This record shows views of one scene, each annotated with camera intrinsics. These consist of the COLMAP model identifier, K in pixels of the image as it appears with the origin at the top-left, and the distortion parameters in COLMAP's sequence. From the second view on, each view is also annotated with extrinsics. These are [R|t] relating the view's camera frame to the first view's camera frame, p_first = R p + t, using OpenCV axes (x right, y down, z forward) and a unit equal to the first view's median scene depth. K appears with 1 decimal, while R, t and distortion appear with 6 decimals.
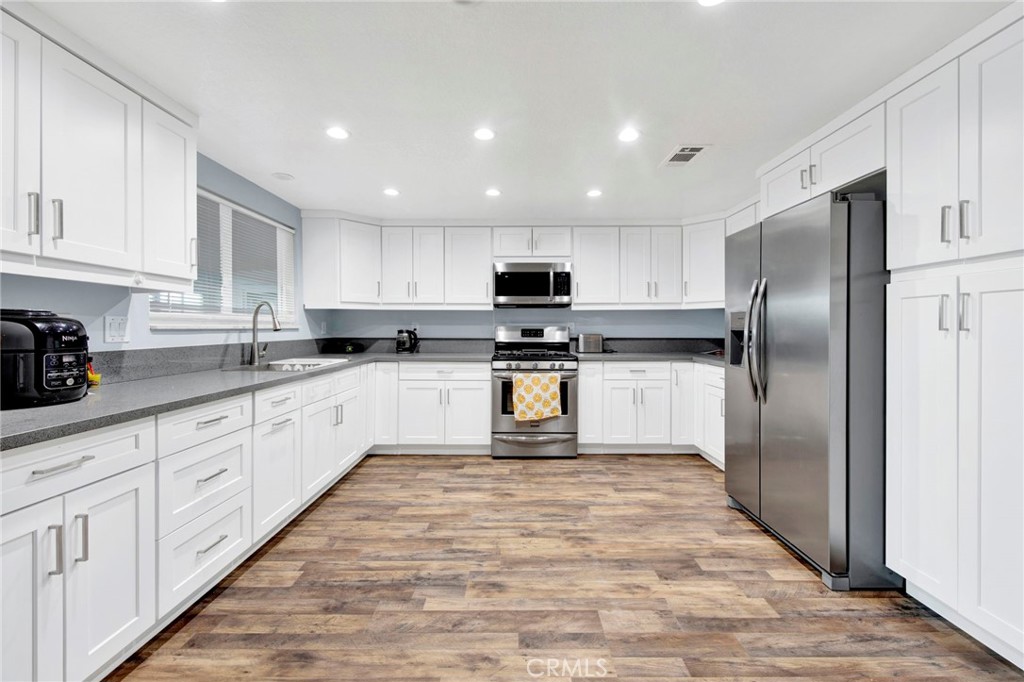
lens RADIAL K [[415.5, 0, 518.2], [0, 415.5, 332.2], [0, 0, 1]] dist [0.008975, -0.003087]
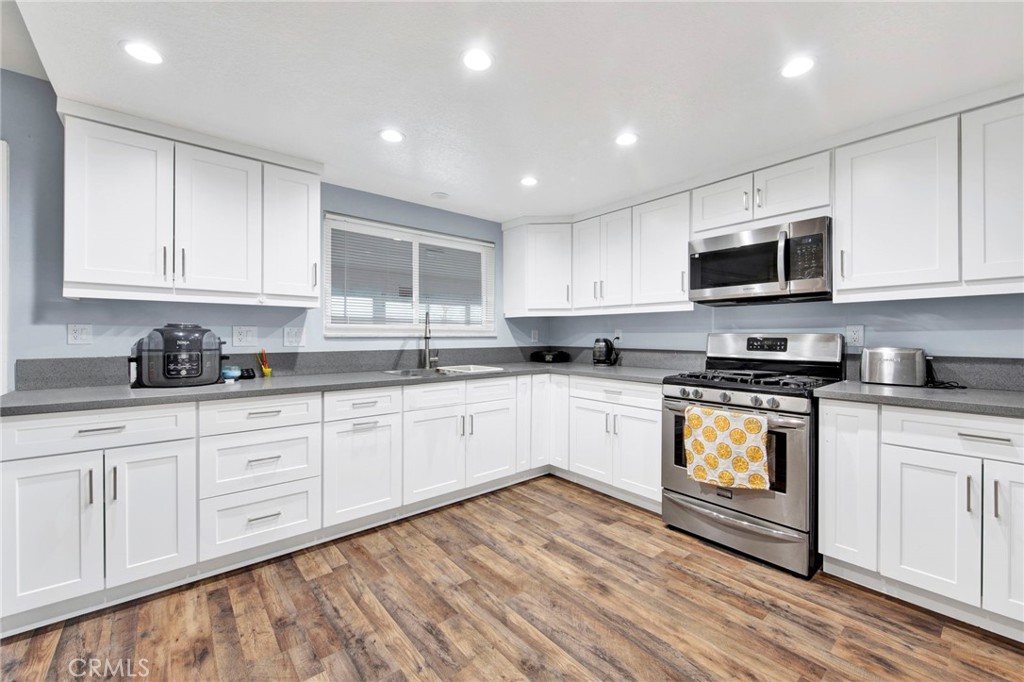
lens RADIAL K [[415.5, 0, 514.7], [0, 415.5, 338.8], [0, 0, 1]] dist [0.008975, -0.003087]
pose [[0.649929, 0.003889, -0.759985, 0.364435], [-0.008401, 0.999963, -0.002067, -0.002655], [0.759949, 0.007728, 0.649937, 0.434834]]
